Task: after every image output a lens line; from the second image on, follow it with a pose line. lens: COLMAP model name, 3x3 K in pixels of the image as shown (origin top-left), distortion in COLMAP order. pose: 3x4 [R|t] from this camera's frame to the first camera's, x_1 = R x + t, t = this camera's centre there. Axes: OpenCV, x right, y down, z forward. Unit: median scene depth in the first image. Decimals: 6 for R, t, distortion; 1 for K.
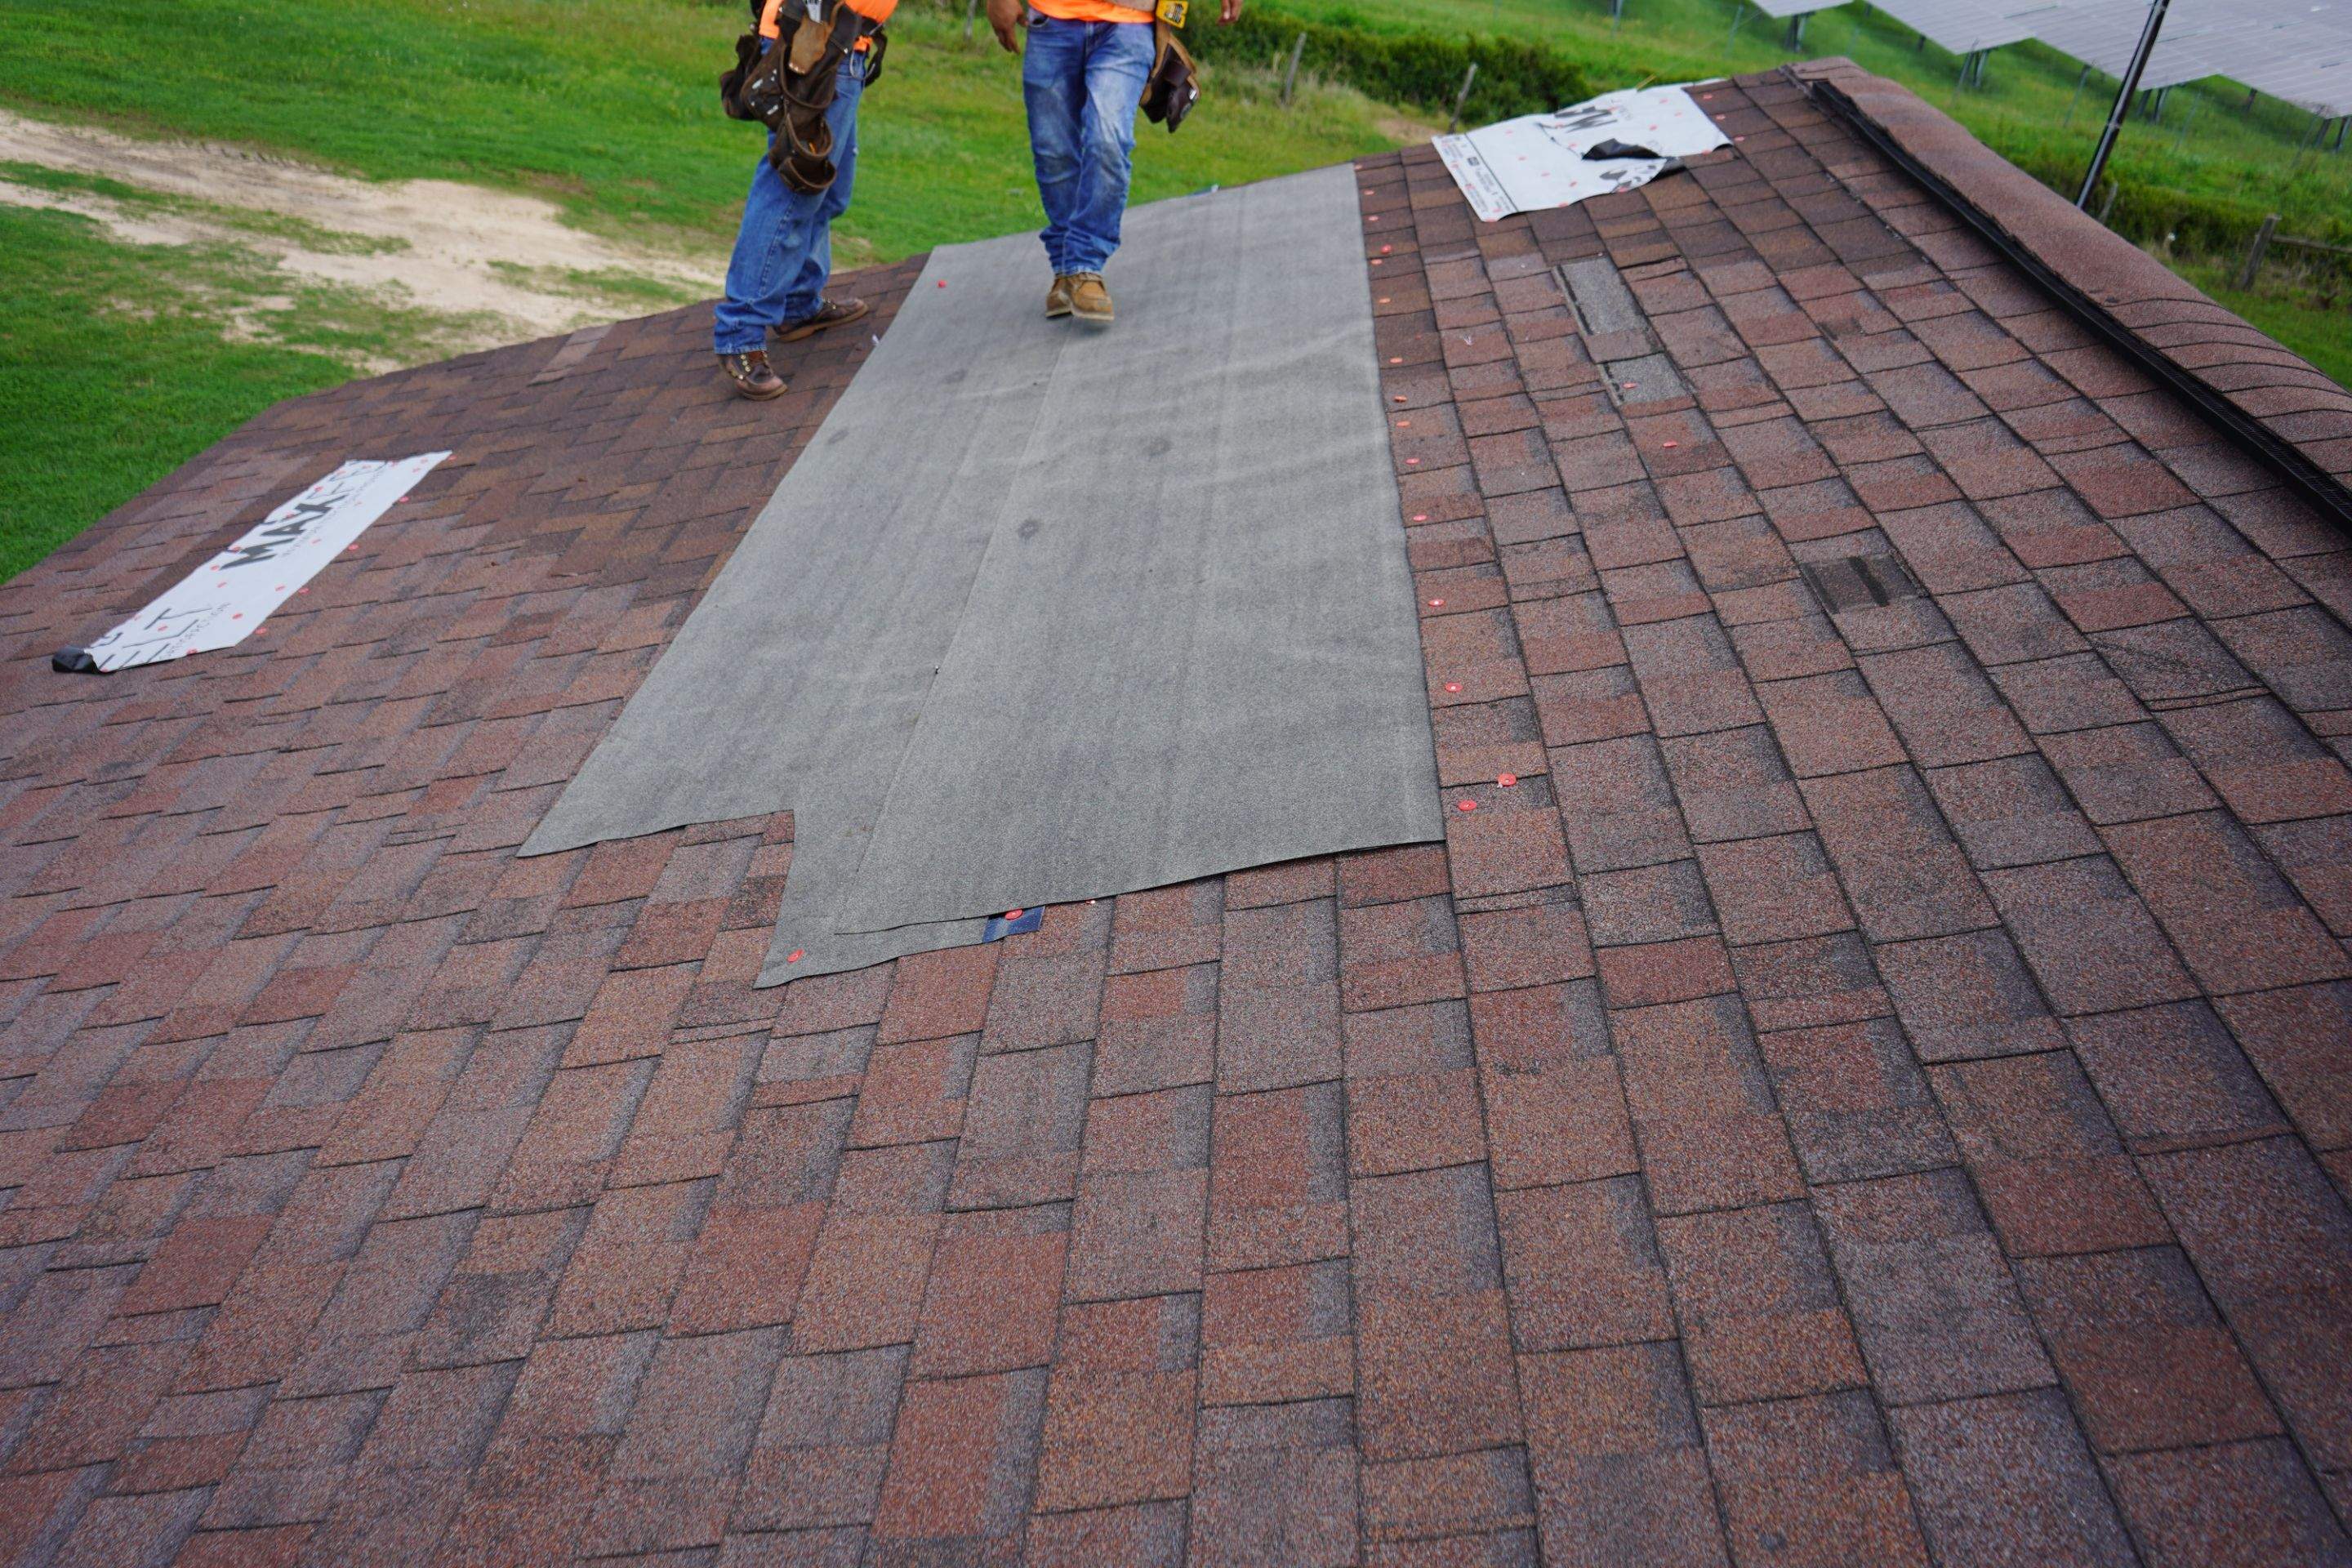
lens RADIAL K [[1874.0, 0, 1190.5], [0, 1874.0, 775.3], [0, 0, 1]] dist [-0.022899, 0.025812]
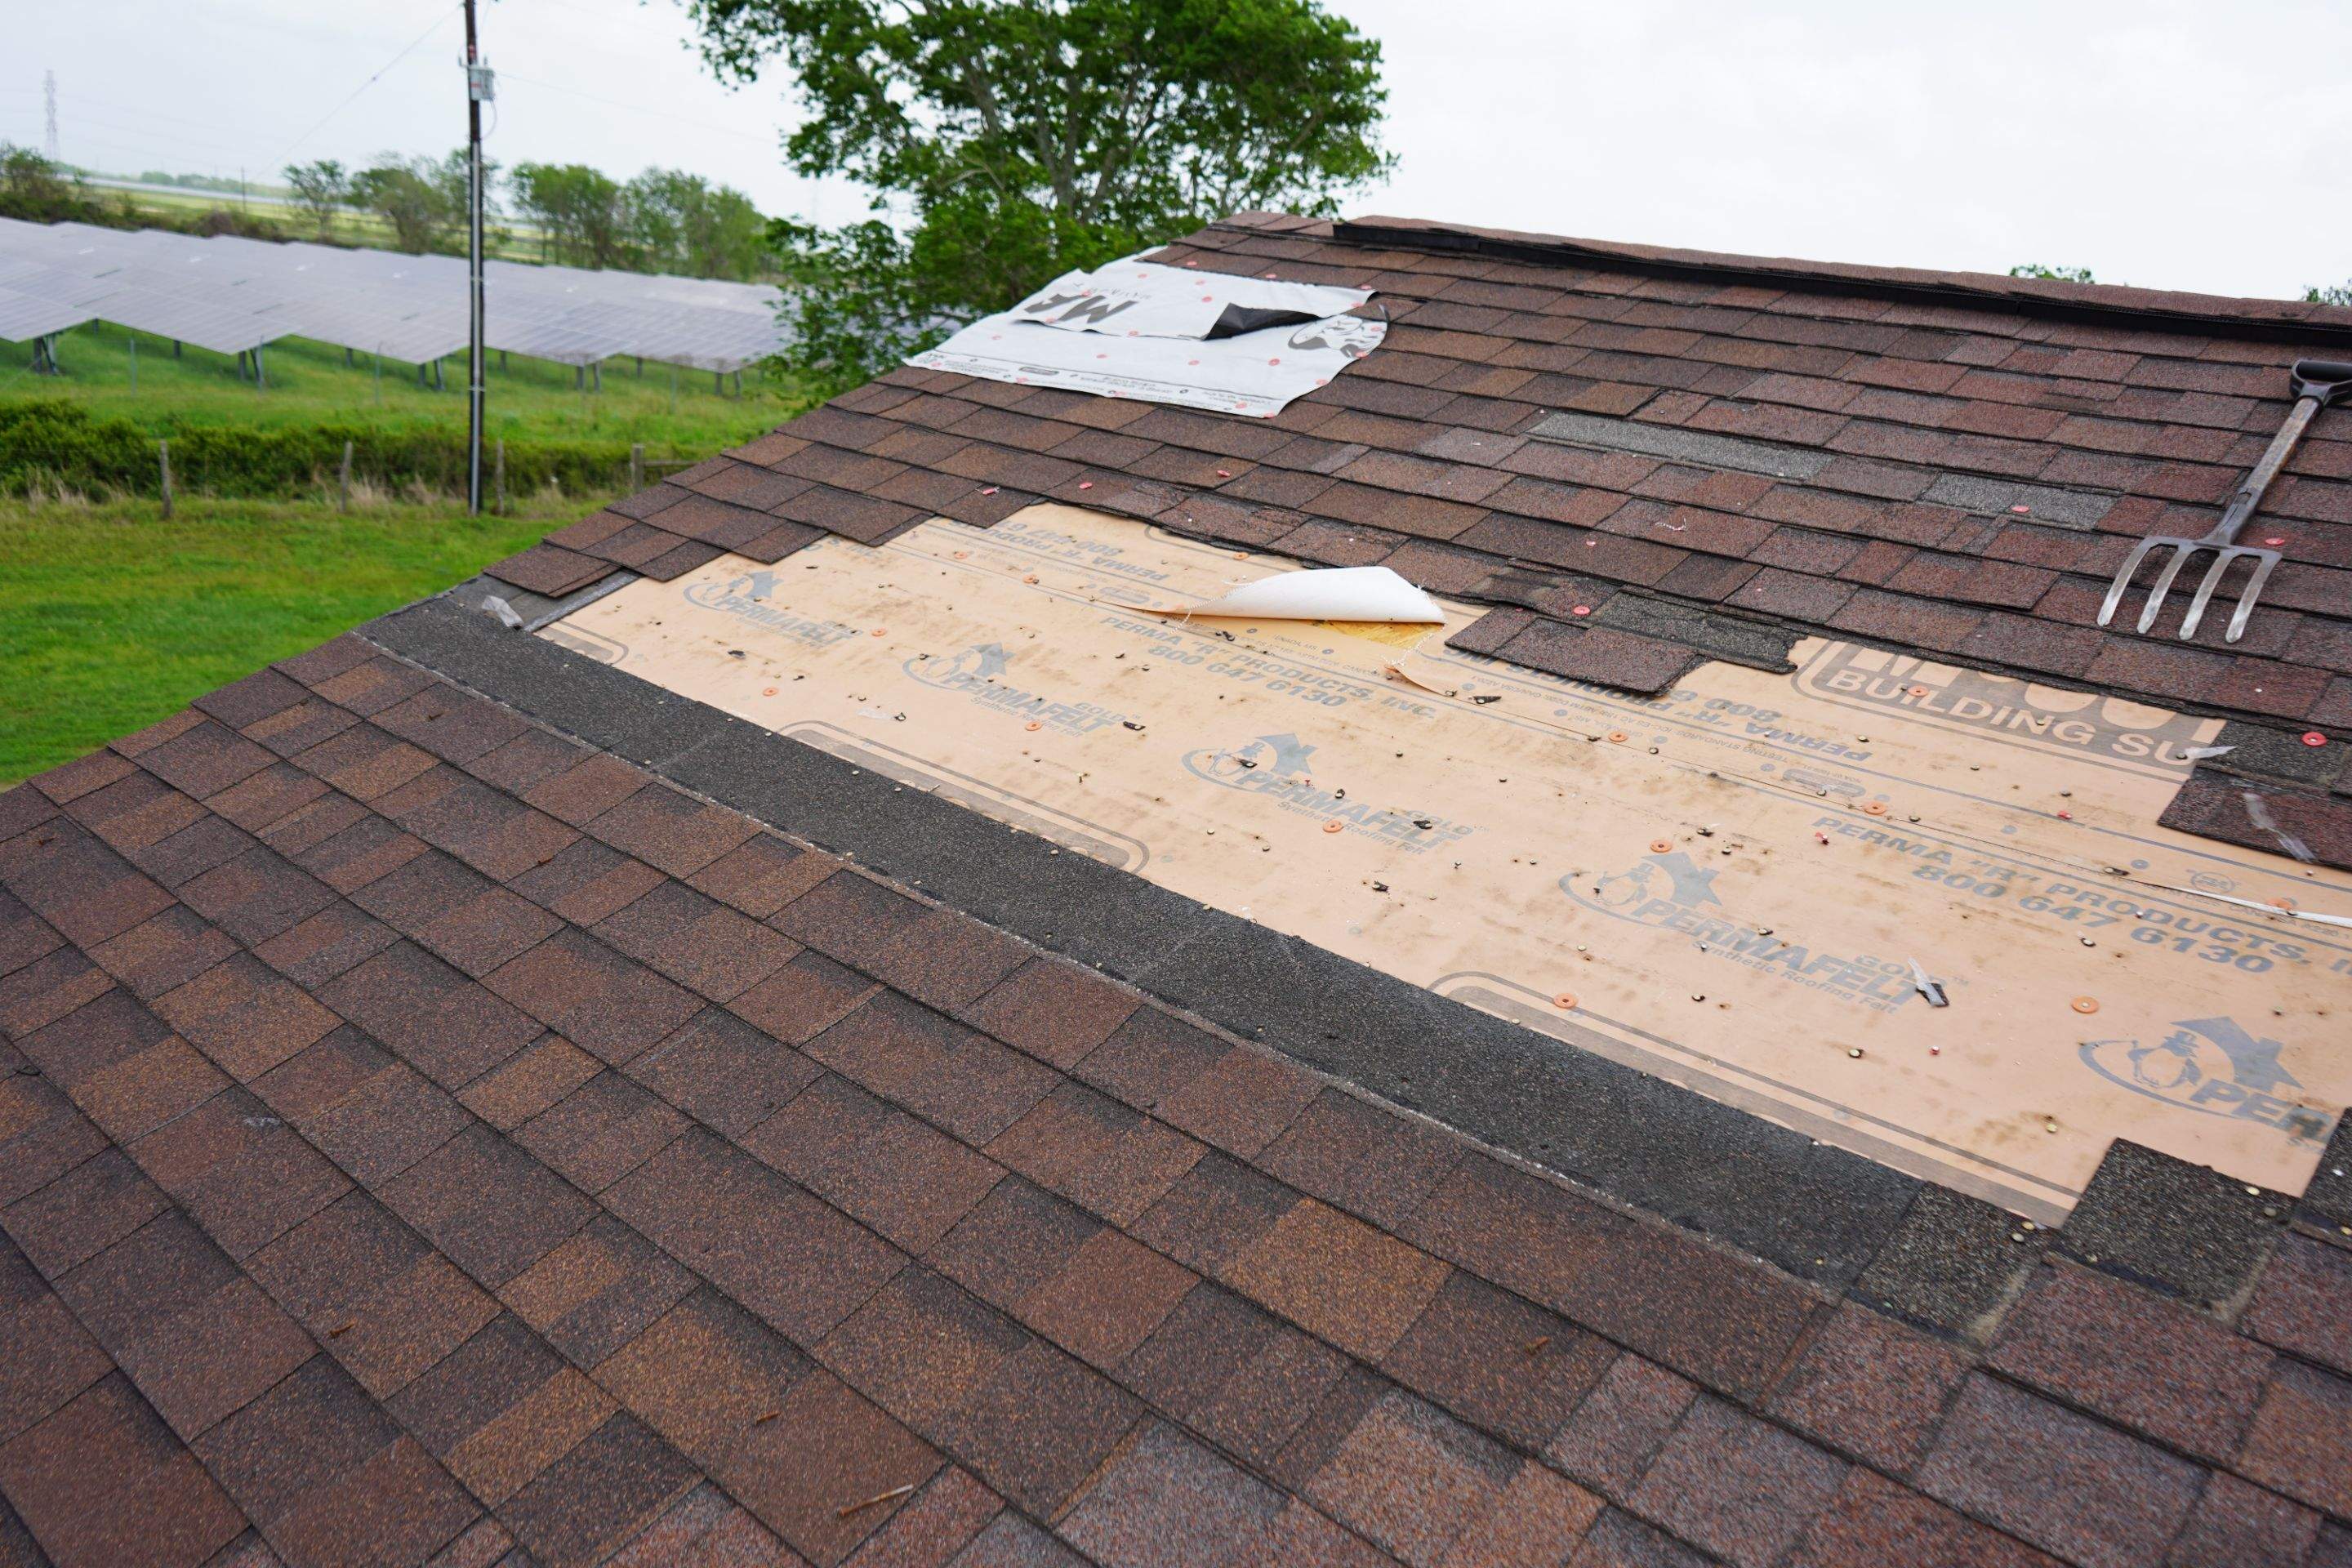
lens RADIAL K [[1874.0, 0, 1174.5], [0, 1874.0, 788.1], [0, 0, 1]] dist [-0.022899, 0.025812]
pose [[0.632573, -0.294029, 0.716518, -0.580648], [0.389973, 0.920223, 0.033336, -0.260601], [-0.669158, 0.258335, 0.696771, 0.706362]]
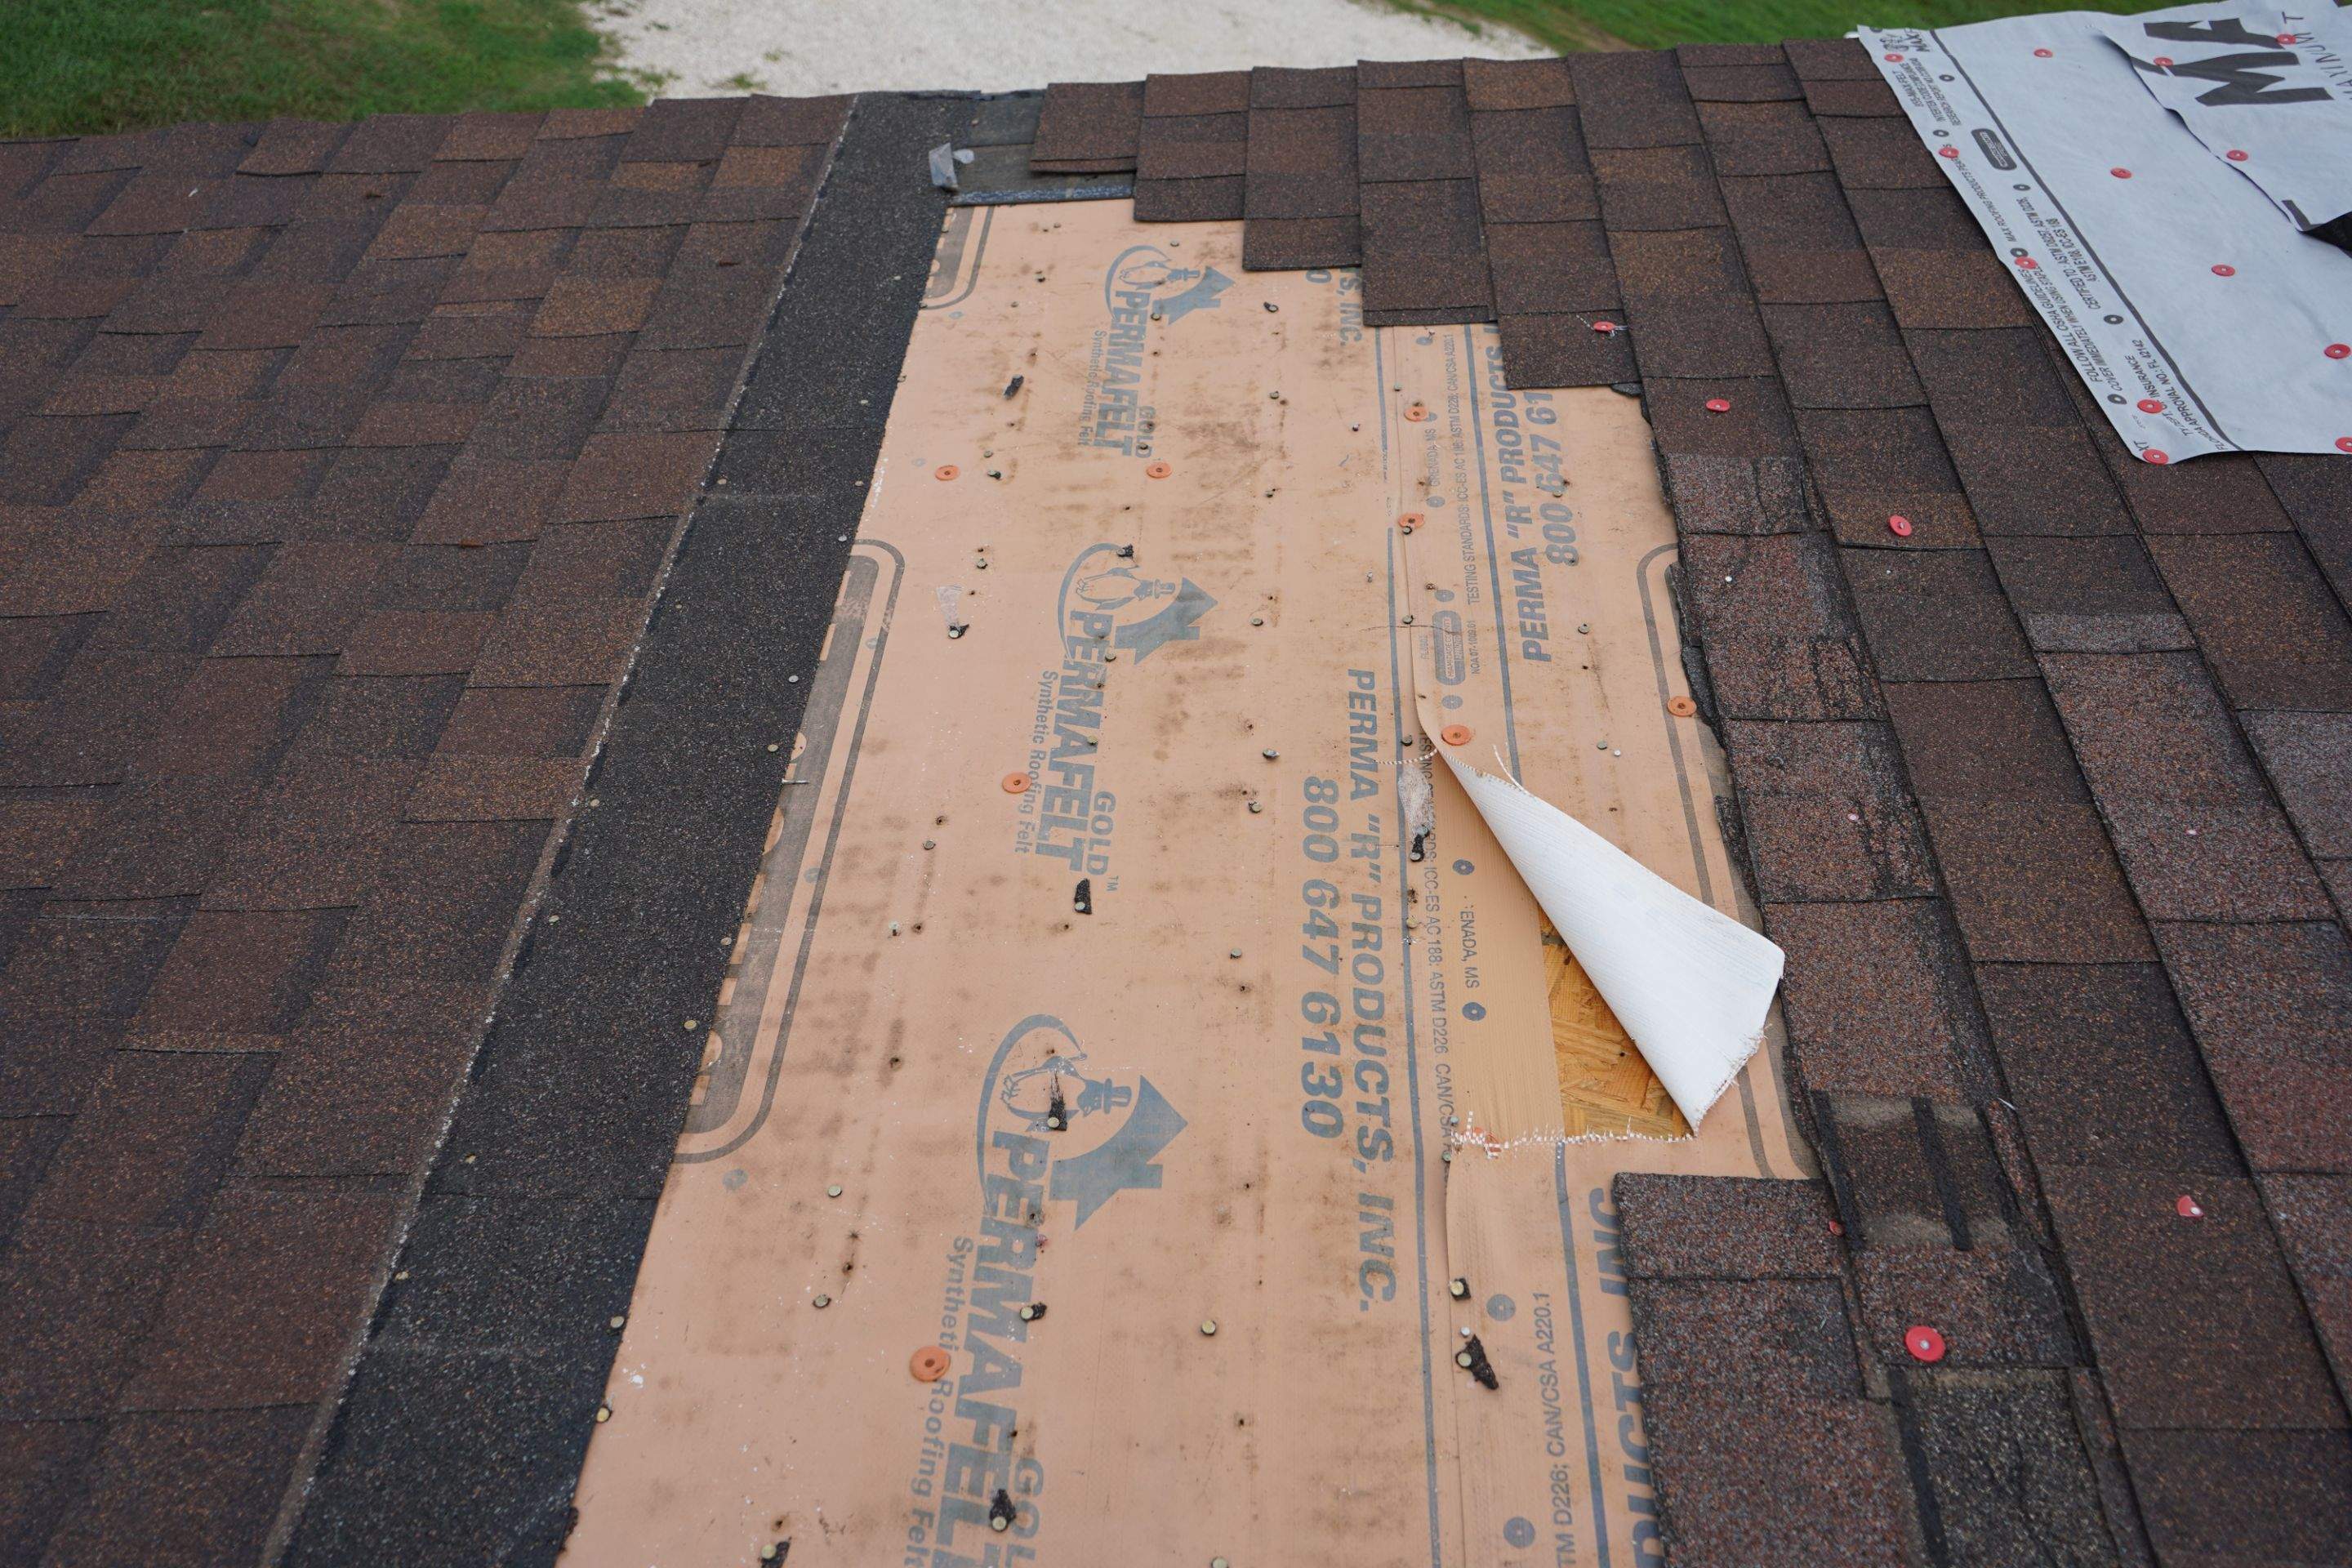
lens RADIAL K [[1874.0, 0, 1175.5], [0, 1874.0, 791.1], [0, 0, 1]] dist [-0.022899, 0.025812]
pose [[0.989151, 0.106240, 0.101460, -0.084770], [-0.128094, 0.961879, 0.241623, -0.389124], [-0.071922, -0.251998, 0.965052, 0.828009]]
